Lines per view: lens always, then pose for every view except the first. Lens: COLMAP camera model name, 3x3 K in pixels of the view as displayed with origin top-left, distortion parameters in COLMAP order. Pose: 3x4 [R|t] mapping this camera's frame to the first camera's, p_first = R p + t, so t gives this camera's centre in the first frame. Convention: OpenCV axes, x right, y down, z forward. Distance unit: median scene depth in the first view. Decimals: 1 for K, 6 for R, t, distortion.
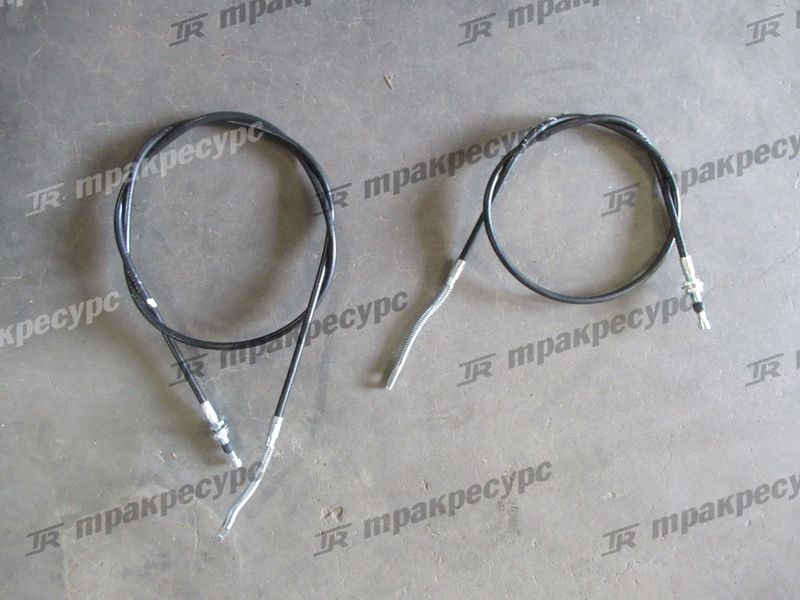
lens RADIAL K [[618.0, 0, 398.7], [0, 618.0, 311.0], [0, 0, 1]] dist [-0.005732, -0.001118]
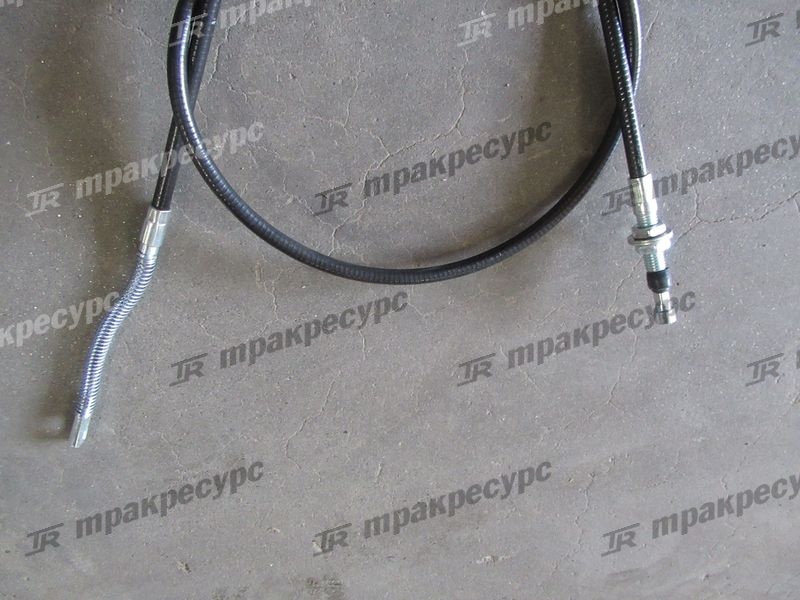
lens RADIAL K [[618.0, 0, 398.7], [0, 618.0, 311.0], [0, 0, 1]] dist [-0.005732, -0.001118]
pose [[0.998366, -0.056797, 0.006286, 0.267512], [0.050622, 0.930092, 0.363822, -0.165592], [-0.026510, -0.362910, 0.931447, 0.524353]]
